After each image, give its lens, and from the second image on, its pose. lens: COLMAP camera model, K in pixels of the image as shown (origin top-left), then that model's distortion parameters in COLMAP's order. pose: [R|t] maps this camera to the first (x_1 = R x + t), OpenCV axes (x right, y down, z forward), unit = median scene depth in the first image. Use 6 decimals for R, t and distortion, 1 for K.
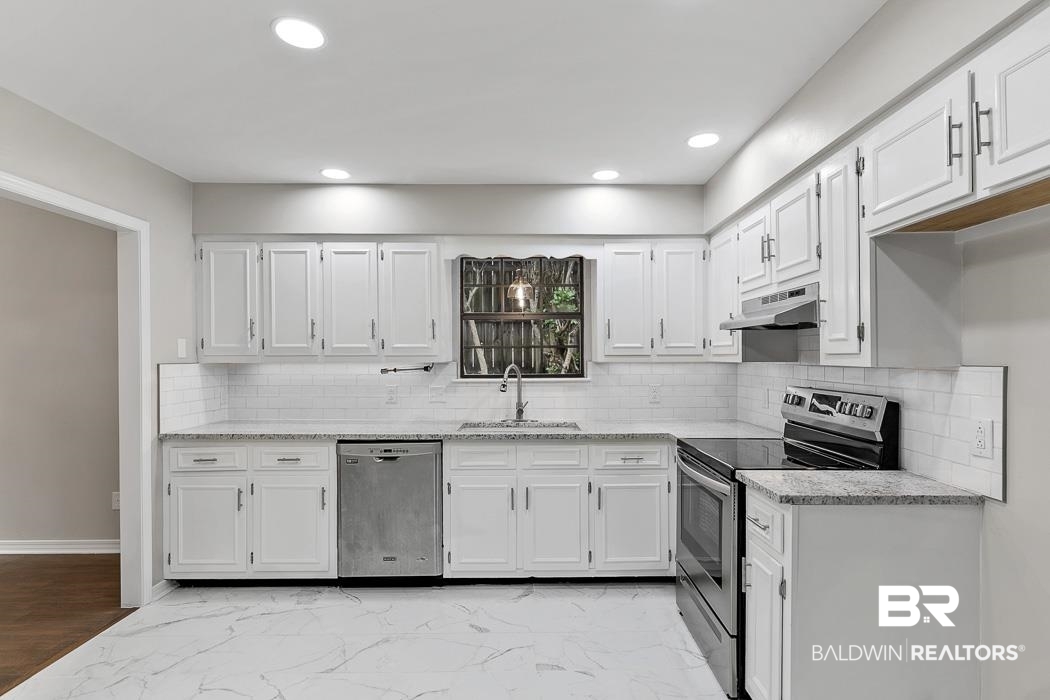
lens RADIAL K [[504.7, 0, 525.8], [0, 504.7, 359.6], [0, 0, 1]] dist [0.000115, 0.000714]
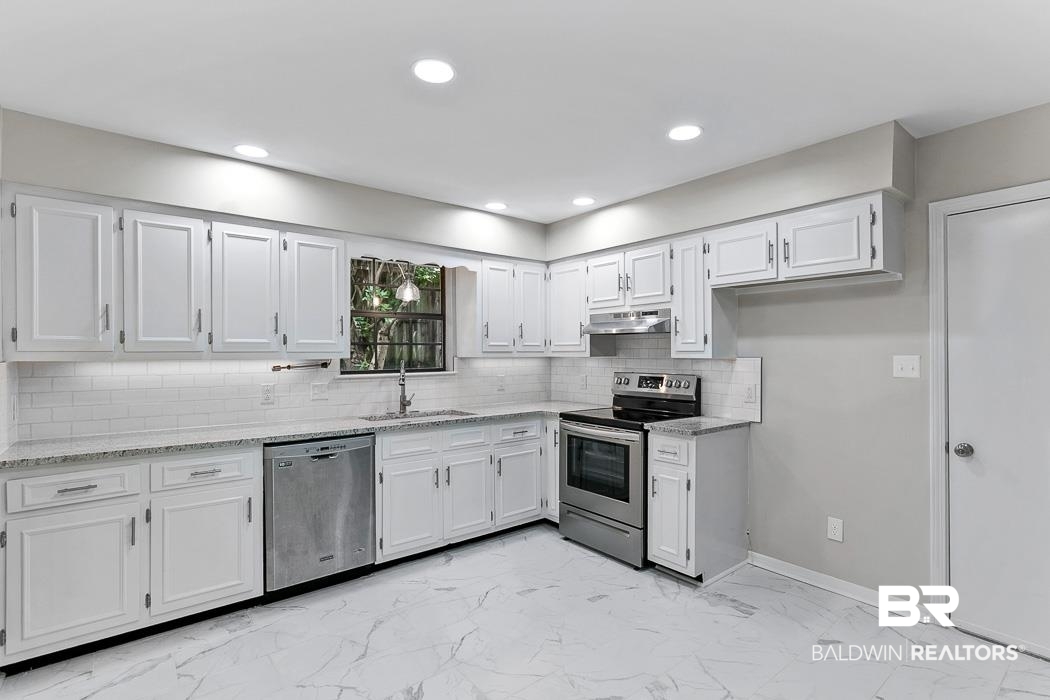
lens RADIAL K [[504.7, 0, 522.5], [0, 504.7, 353.9], [0, 0, 1]] dist [0.000115, 0.000714]
pose [[0.784840, -0.000697, 0.619698, -0.573463], [0.004044, 0.999984, -0.003997, 0.001665], [-0.619686, 0.005643, 0.784830, -0.011866]]
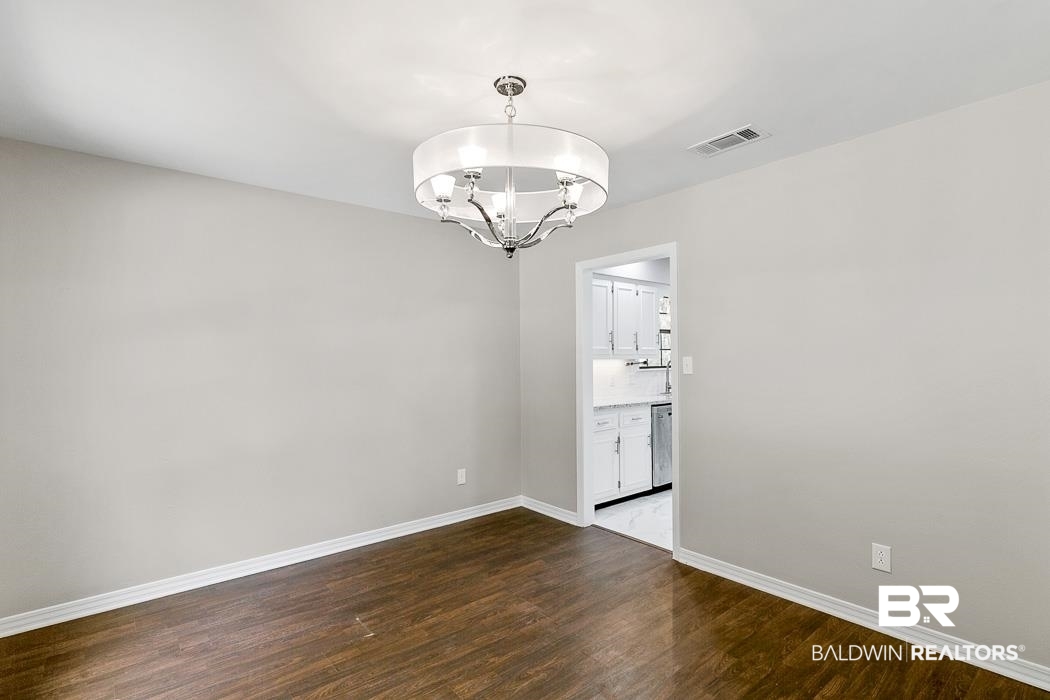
lens RADIAL K [[504.7, 0, 529.0], [0, 504.7, 349.8], [0, 0, 1]] dist [0.000115, 0.000714]
pose [[0.768886, 0.007283, 0.639344, -1.752327], [0.005345, 0.999827, -0.017818, 0.004720], [-0.639363, 0.017117, 0.768714, -0.022992]]
